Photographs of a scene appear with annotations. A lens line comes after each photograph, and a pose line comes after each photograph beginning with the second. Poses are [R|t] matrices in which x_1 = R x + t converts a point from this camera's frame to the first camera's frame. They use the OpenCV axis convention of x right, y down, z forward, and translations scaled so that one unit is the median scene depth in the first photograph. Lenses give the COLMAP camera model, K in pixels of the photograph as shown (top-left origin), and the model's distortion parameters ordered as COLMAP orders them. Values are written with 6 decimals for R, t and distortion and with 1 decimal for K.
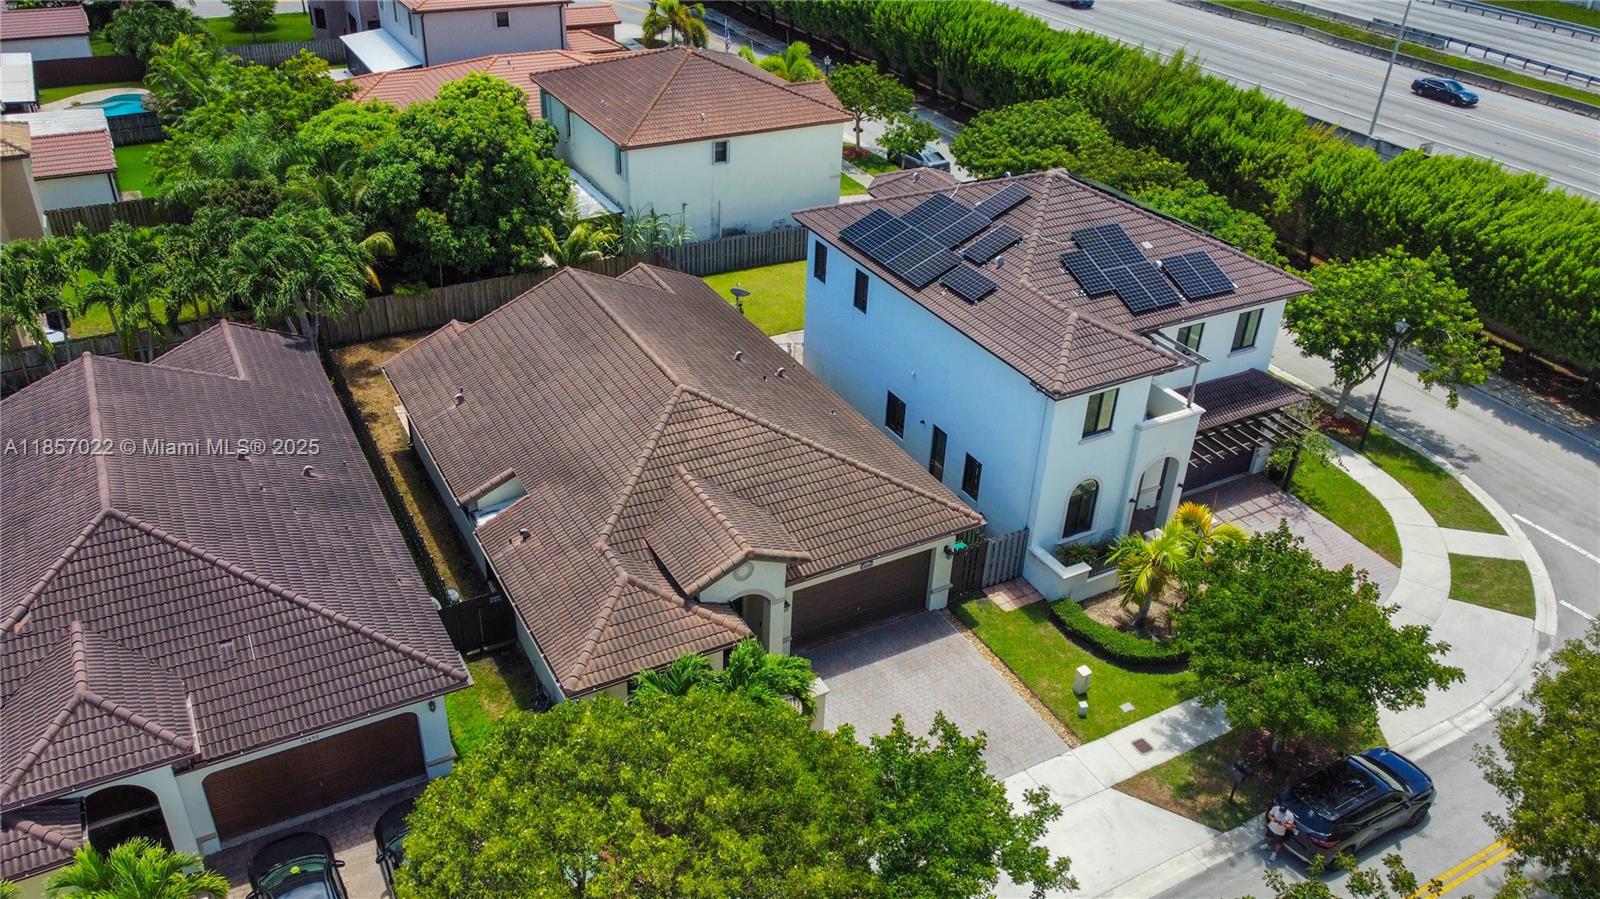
lens RADIAL K [[1211.9, 0, 800.0], [0, 1211.9, 449.5], [0, 0, 1]] dist [-0.009850, -0.003977]
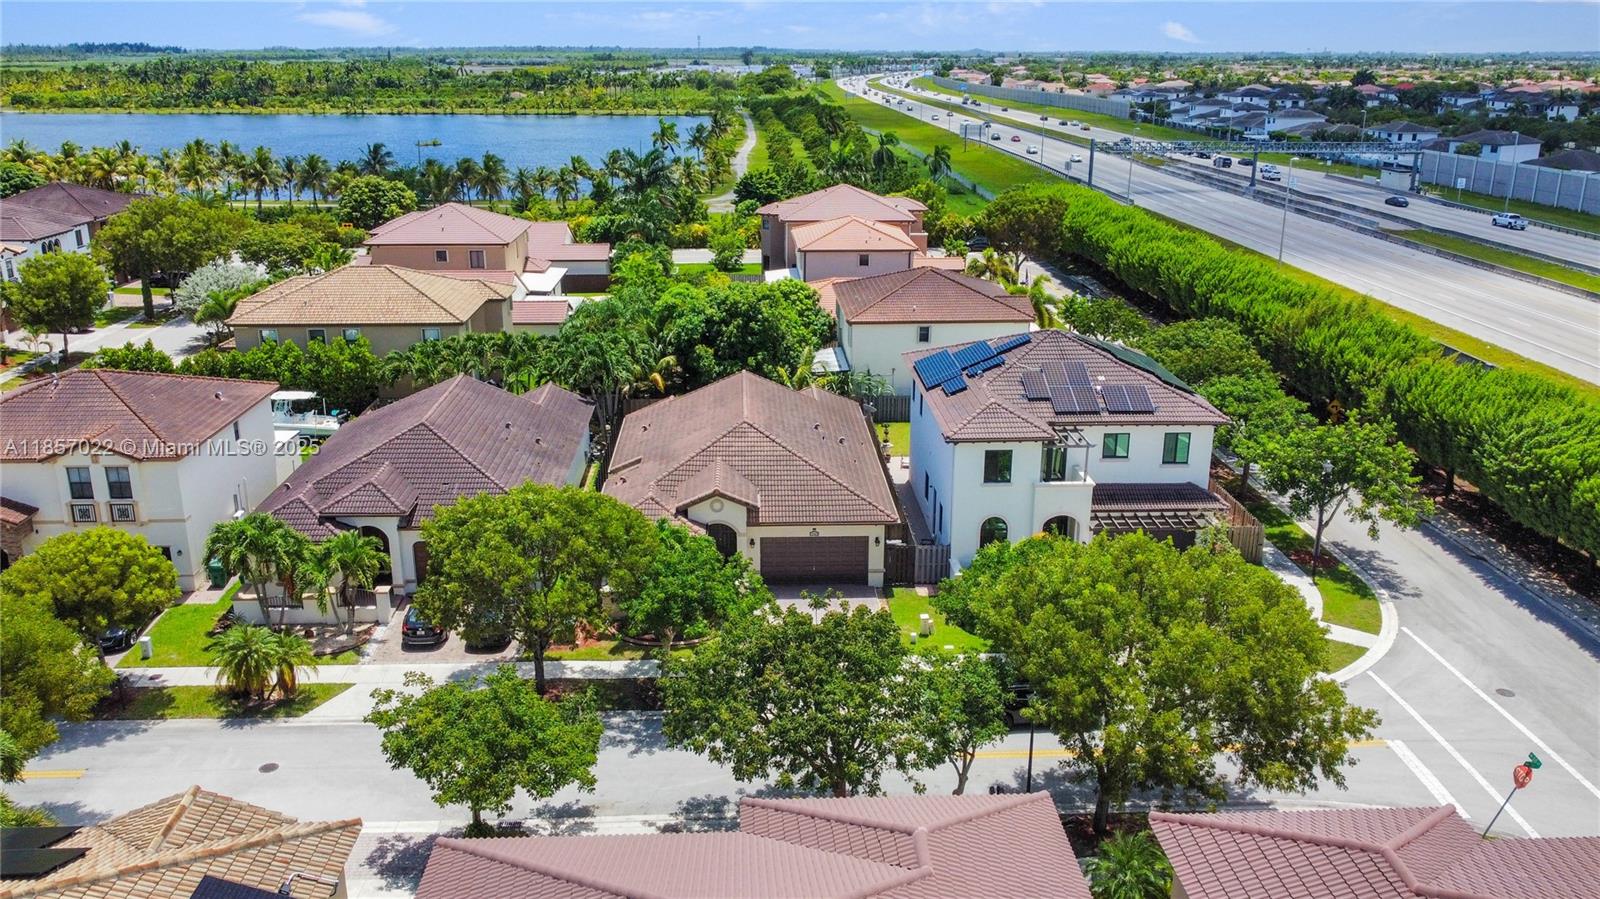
lens RADIAL K [[1307.4, 0, 800.0], [0, 1307.4, 449.5], [0, 0, 1]] dist [0.001064, -0.000663]
pose [[0.890565, 0.098218, -0.444125, 0.577224], [-0.208628, 0.955847, -0.206958, 0.256476], [0.404188, 0.276966, 0.871735, -0.367507]]
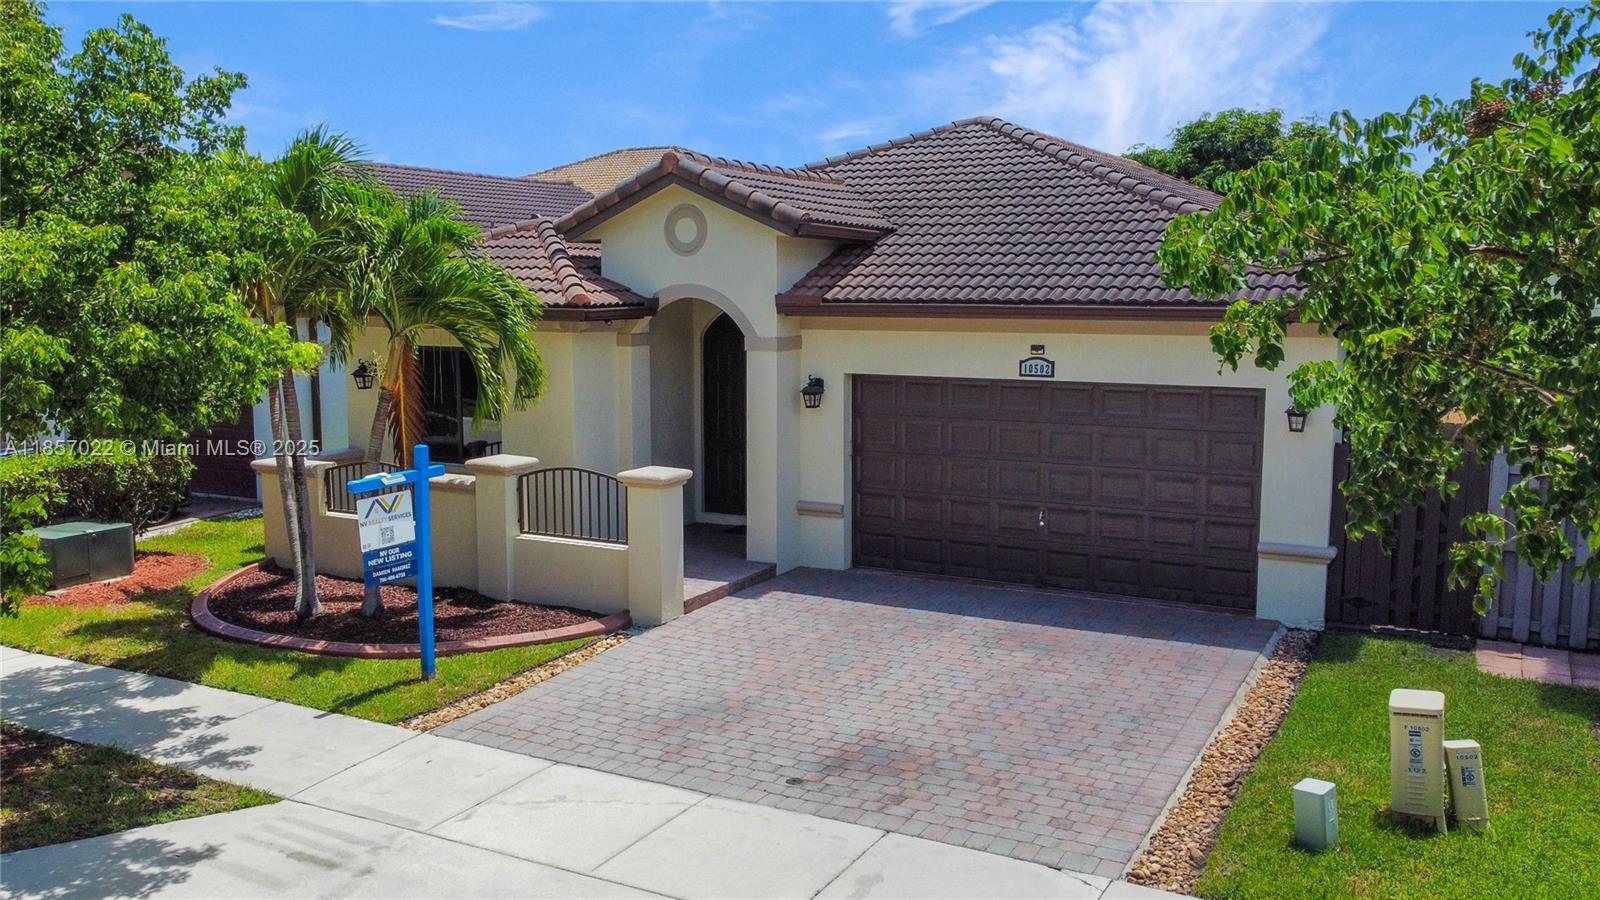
lens RADIAL K [[1307.4, 0, 800.0], [0, 1307.4, 450.0], [0, 0, 1]] dist [0.001064, -0.000663]
pose [[0.539929, 0.077348, -0.838149, 0.269879], [-0.425473, 0.884265, -0.192482, 0.171408], [0.726257, 0.460536, 0.510350, 0.562176]]
